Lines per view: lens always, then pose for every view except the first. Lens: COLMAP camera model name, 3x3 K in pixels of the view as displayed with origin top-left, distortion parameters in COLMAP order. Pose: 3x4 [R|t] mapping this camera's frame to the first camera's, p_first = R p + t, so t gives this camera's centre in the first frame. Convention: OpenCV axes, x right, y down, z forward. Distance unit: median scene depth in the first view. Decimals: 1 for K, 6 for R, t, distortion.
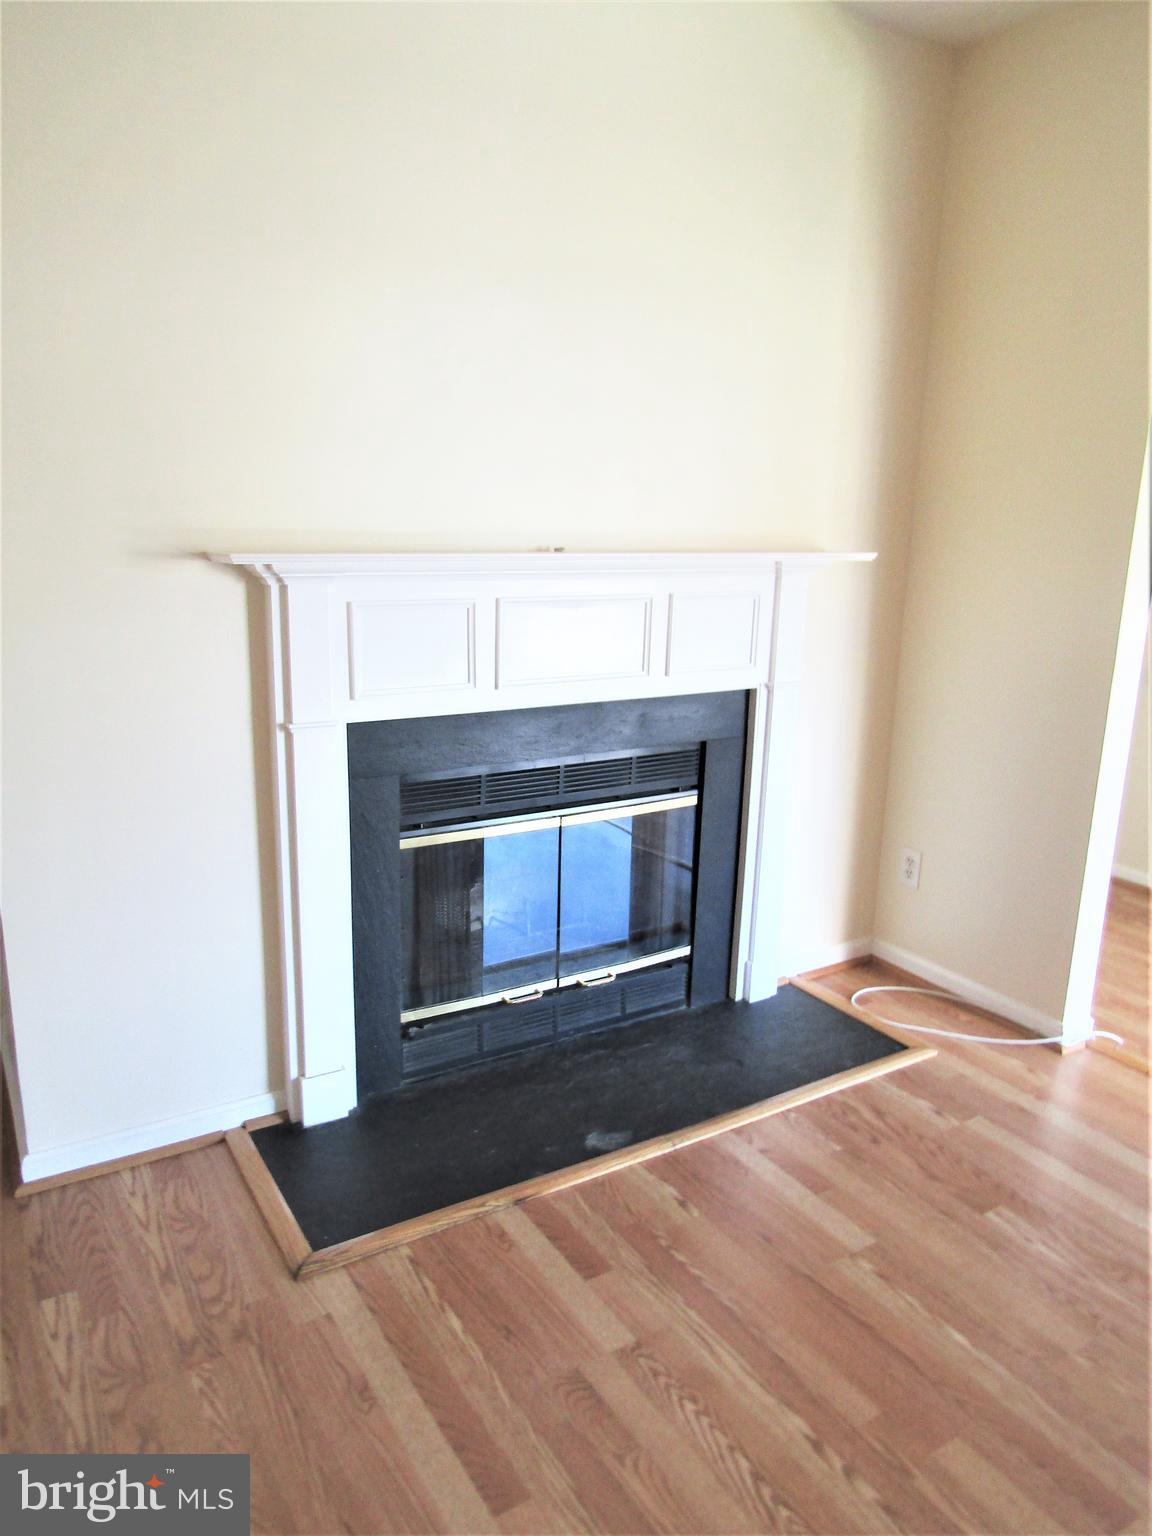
lens RADIAL K [[1085.9, 0, 576.0], [0, 1085.9, 768.0], [0, 0, 1]] dist [-0.015922, 0.006672]
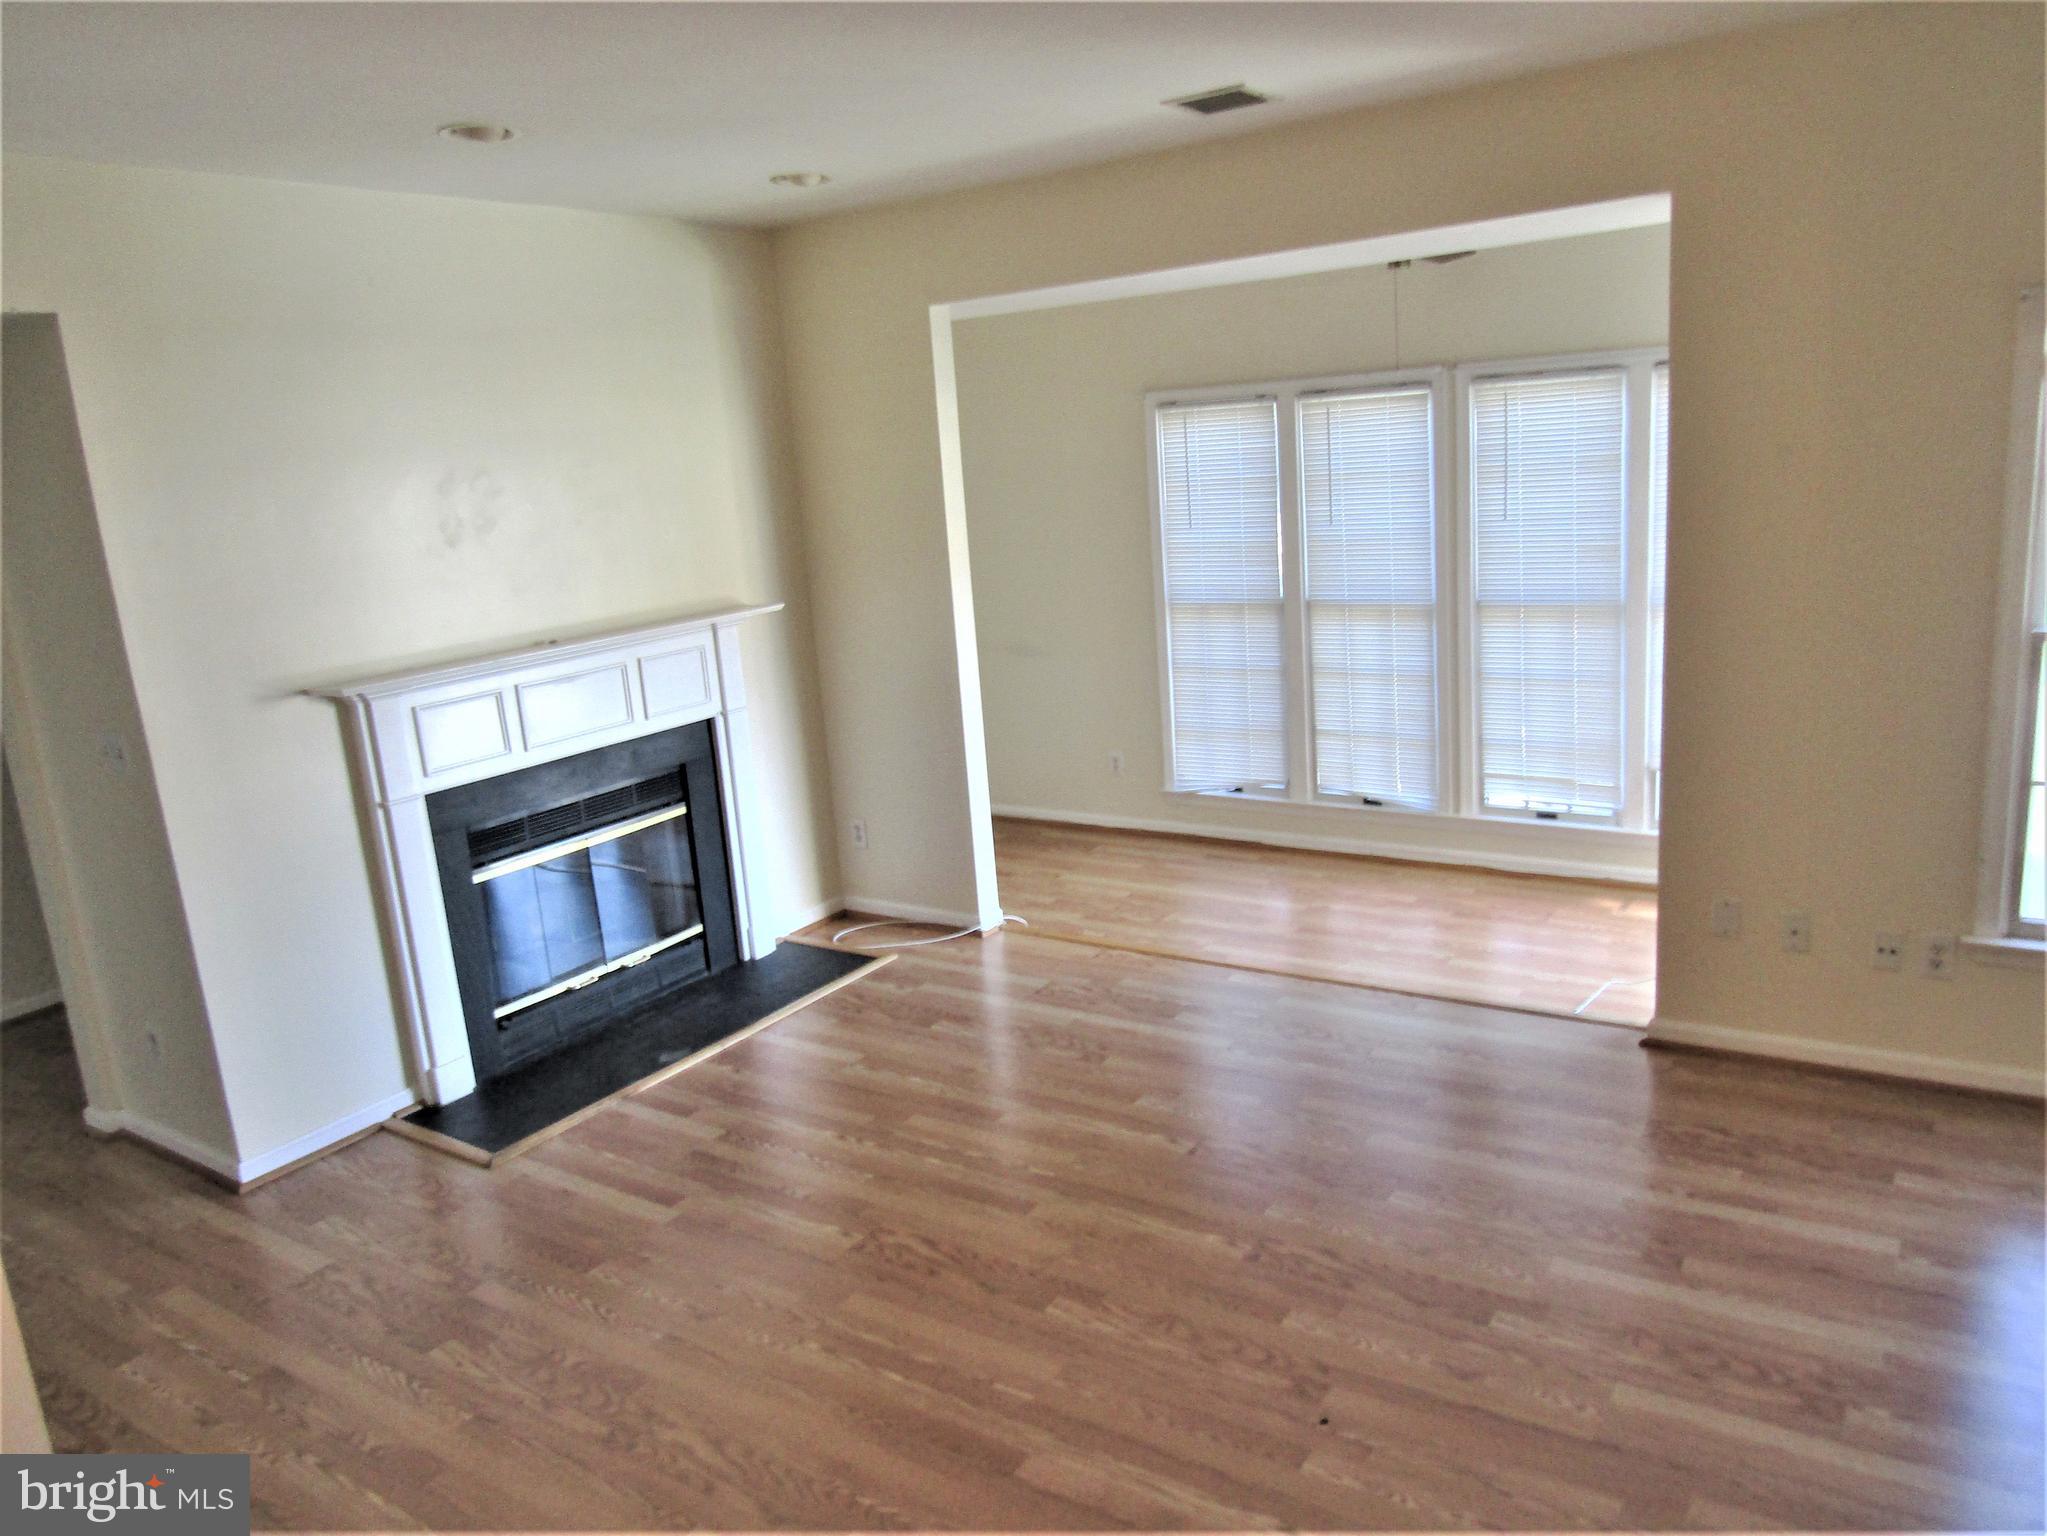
lens RADIAL K [[1447.1, 0, 1023.5], [0, 1447.1, 768.0], [0, 0, 1]] dist [-0.015922, 0.006672]
pose [[0.910383, -0.182324, 0.371431, -0.163114], [0.190594, 0.981559, 0.014667, 0.034806], [-0.367256, 0.057440, 0.928345, -0.799498]]
